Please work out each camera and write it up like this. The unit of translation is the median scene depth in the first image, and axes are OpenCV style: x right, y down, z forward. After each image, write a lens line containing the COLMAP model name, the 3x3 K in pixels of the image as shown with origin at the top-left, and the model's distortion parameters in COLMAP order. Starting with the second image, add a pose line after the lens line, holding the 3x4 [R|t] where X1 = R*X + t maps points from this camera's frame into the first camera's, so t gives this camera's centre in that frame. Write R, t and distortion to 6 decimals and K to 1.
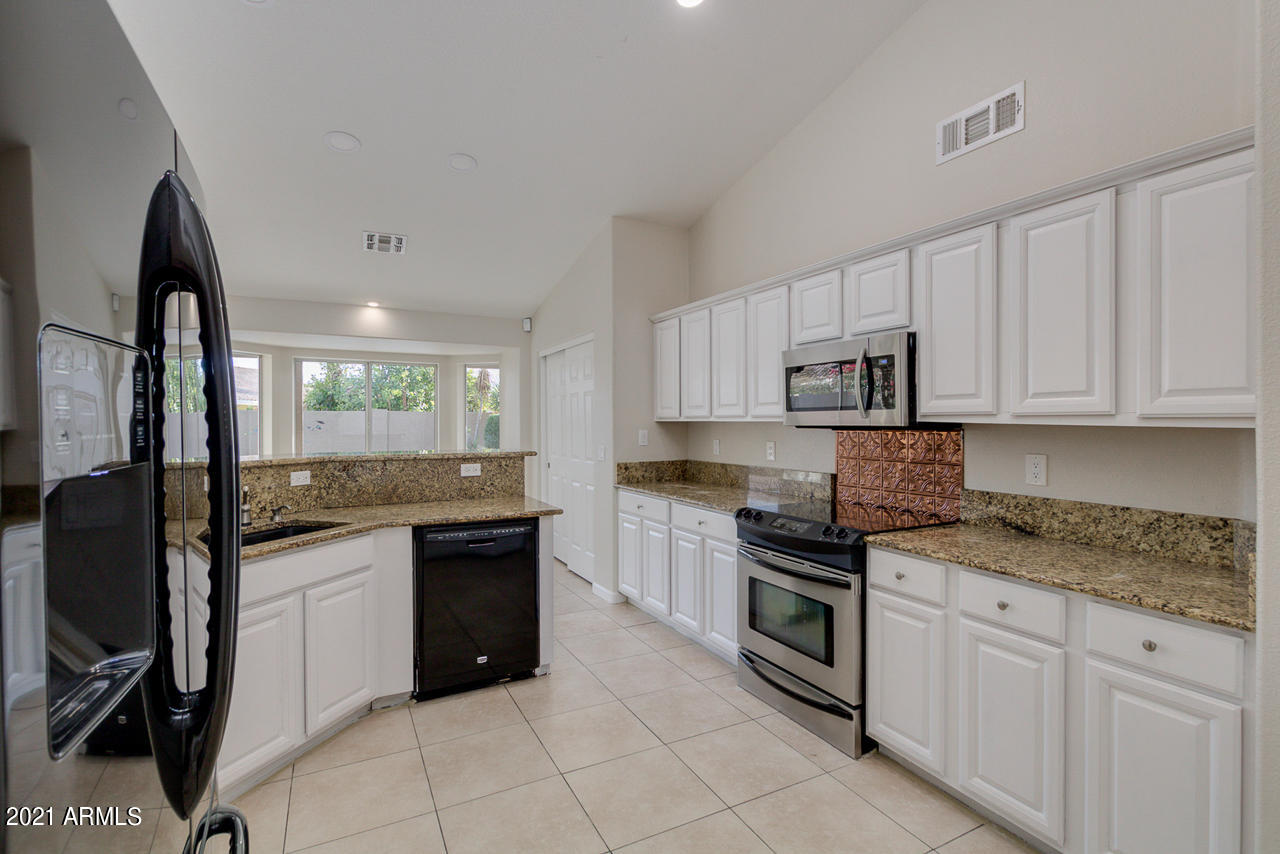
lens RADIAL K [[599.2, 0, 669.6], [0, 599.2, 426.4], [0, 0, 1]] dist [0.010061, -0.000620]
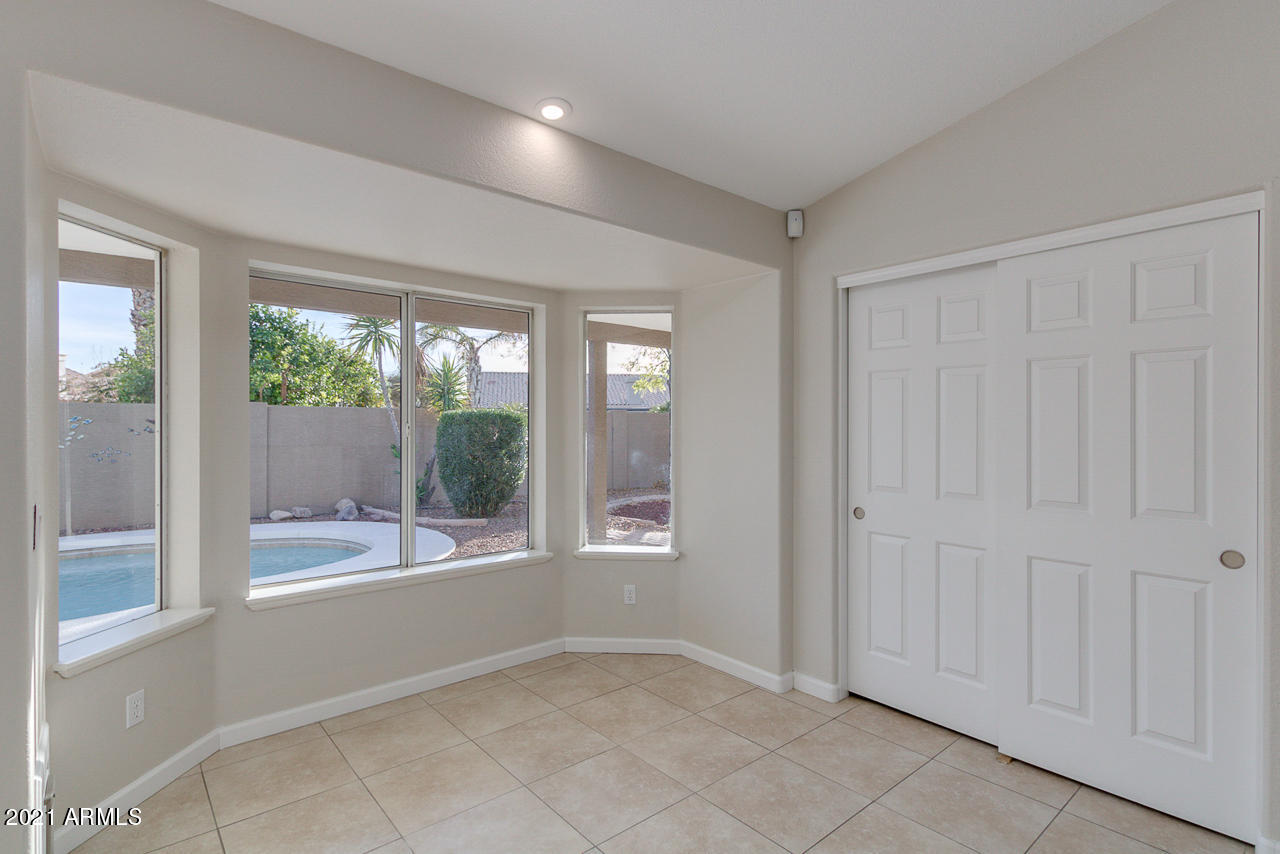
lens RADIAL K [[599.2, 0, 648.9], [0, 599.2, 423.3], [0, 0, 1]] dist [0.010061, -0.000620]
pose [[0.972936, 0.007534, 0.230953, -0.466672], [-0.005668, 0.999946, -0.008745, -0.001780], [-0.231006, 0.007200, 0.972926, 0.552356]]
